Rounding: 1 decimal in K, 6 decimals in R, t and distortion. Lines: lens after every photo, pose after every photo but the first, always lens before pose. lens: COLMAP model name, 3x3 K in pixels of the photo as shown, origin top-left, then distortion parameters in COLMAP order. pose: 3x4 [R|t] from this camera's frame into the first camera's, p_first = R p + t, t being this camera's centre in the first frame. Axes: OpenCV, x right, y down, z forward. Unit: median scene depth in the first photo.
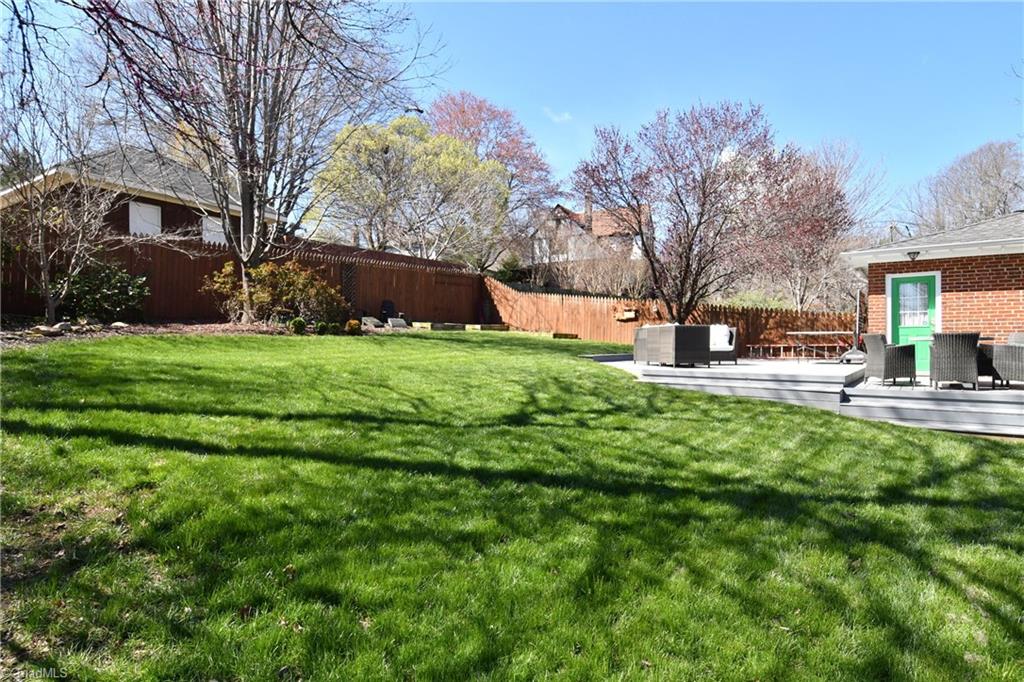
lens RADIAL K [[559.3, 0, 510.0], [0, 559.3, 343.4], [0, 0, 1]] dist [-0.021225, 0.000451]
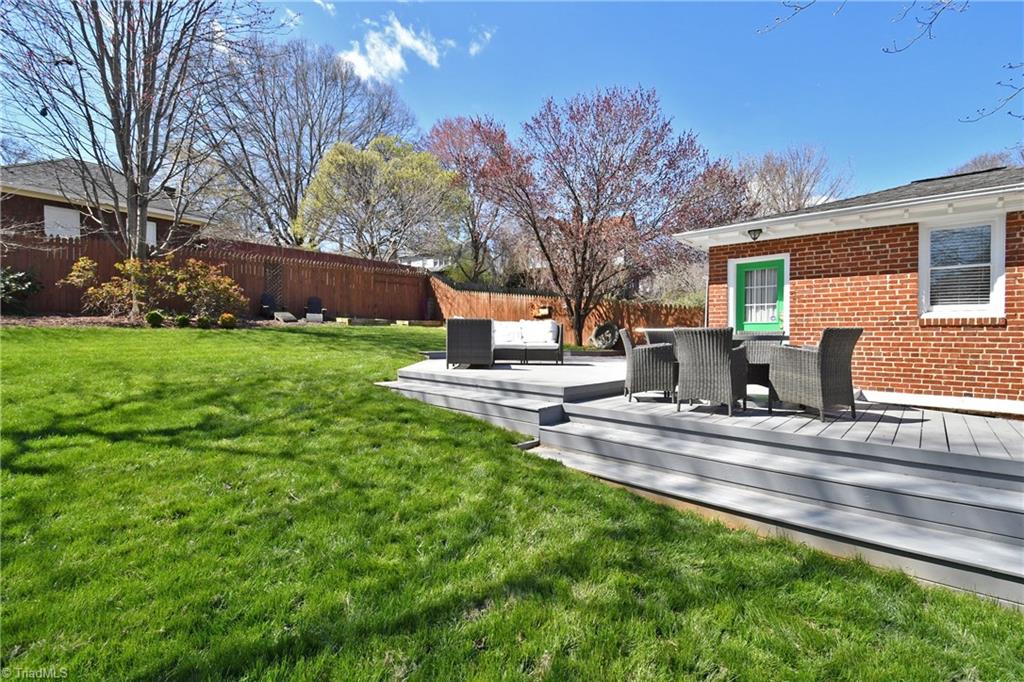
lens RADIAL K [[455.4, 0, 516.6], [0, 455.4, 338.9], [0, 0, 1]] dist [-0.006630, -0.007590]
pose [[0.994261, 0.011316, -0.106379, 0.299186], [-0.011277, 0.999936, 0.000973, -0.002022], [0.106384, 0.000232, 0.994325, 0.199529]]
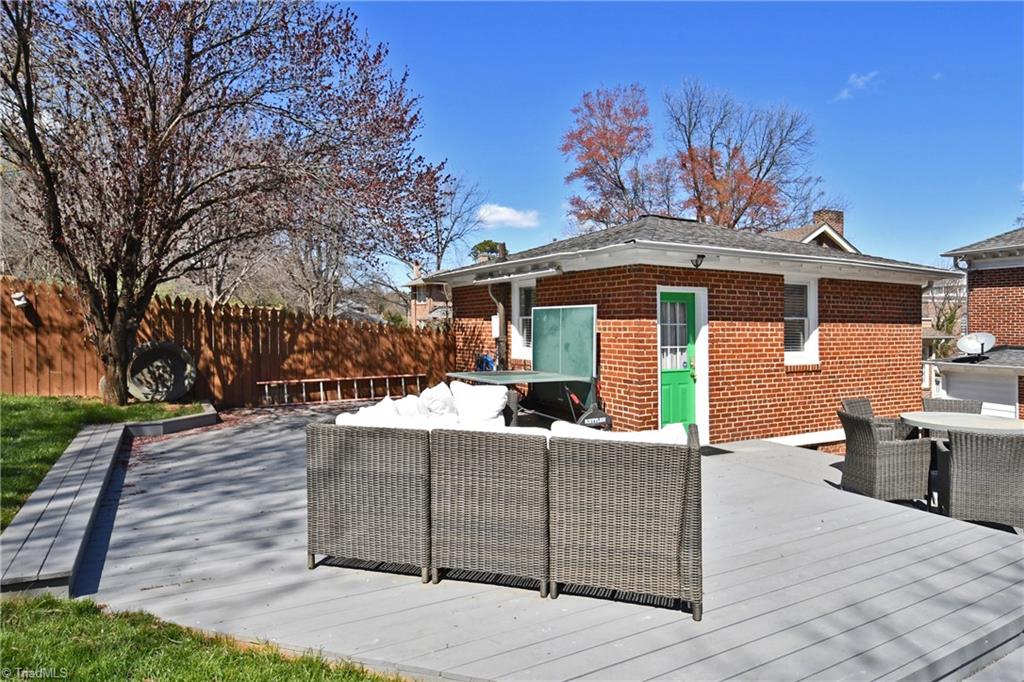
lens RADIAL K [[611.7, 0, 510.2], [0, 611.7, 337.5], [0, 0, 1]] dist [0.000664, -0.000084]
pose [[0.411429, -0.011958, 0.911363, 0.004676], [-0.005533, 0.999863, 0.015616, -0.052808], [-0.911425, -0.011467, 0.411306, 0.594567]]
